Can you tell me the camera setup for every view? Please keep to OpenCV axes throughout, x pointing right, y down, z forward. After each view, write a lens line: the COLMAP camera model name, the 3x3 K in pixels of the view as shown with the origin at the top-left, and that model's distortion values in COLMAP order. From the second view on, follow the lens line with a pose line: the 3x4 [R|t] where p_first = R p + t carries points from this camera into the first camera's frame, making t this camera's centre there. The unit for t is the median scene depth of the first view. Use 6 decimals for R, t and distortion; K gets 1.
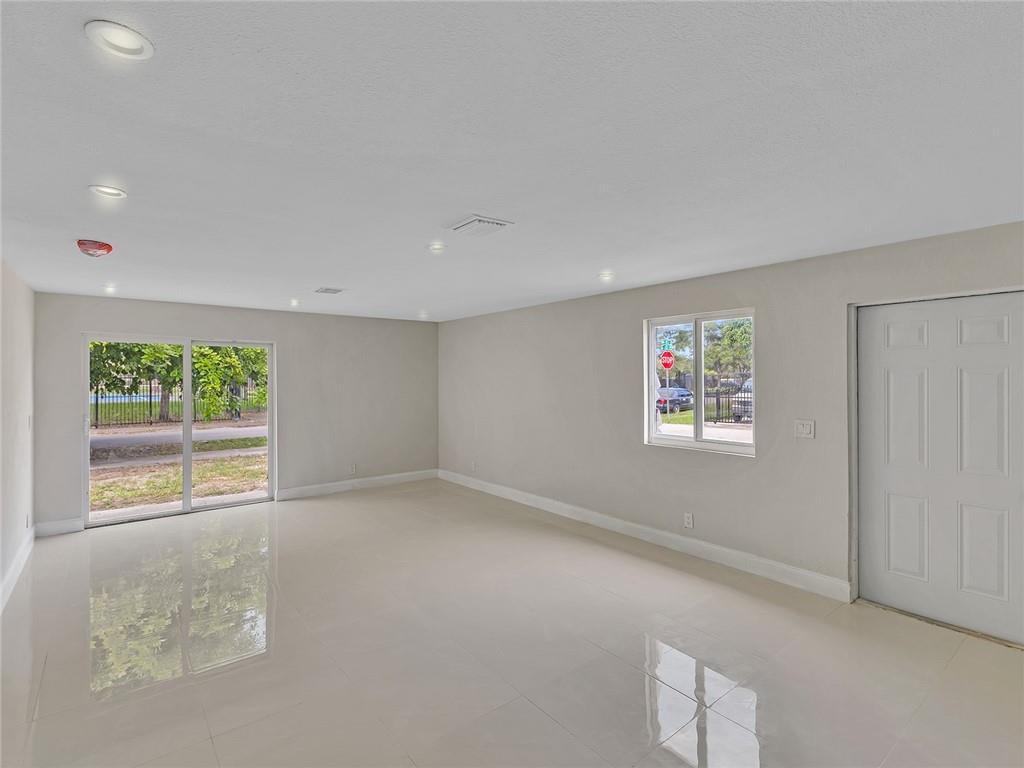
lens RADIAL K [[473.5, 0, 495.1], [0, 473.5, 380.9], [0, 0, 1]] dist [0.006108, -0.002022]
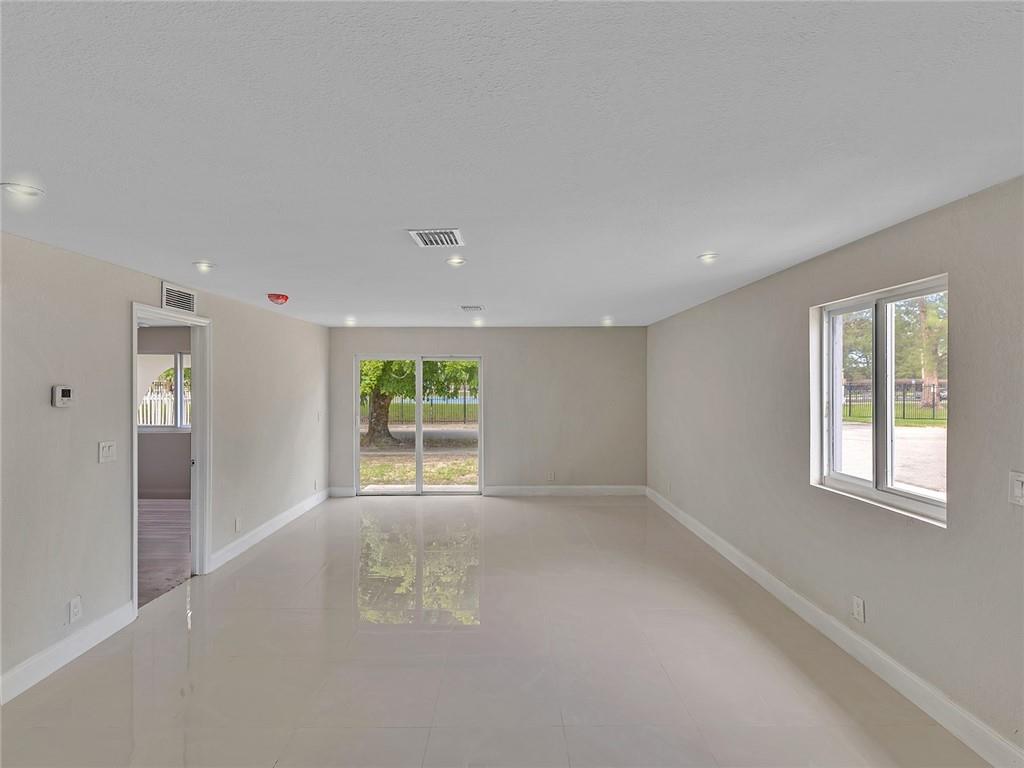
lens RADIAL K [[473.5, 0, 508.0], [0, 473.5, 379.7], [0, 0, 1]] dist [0.006108, -0.002022]
pose [[0.809821, -0.005396, -0.586653, 0.395092], [-0.004764, 0.999864, -0.015774, -0.009668], [0.586658, 0.015569, 0.809685, 0.176428]]
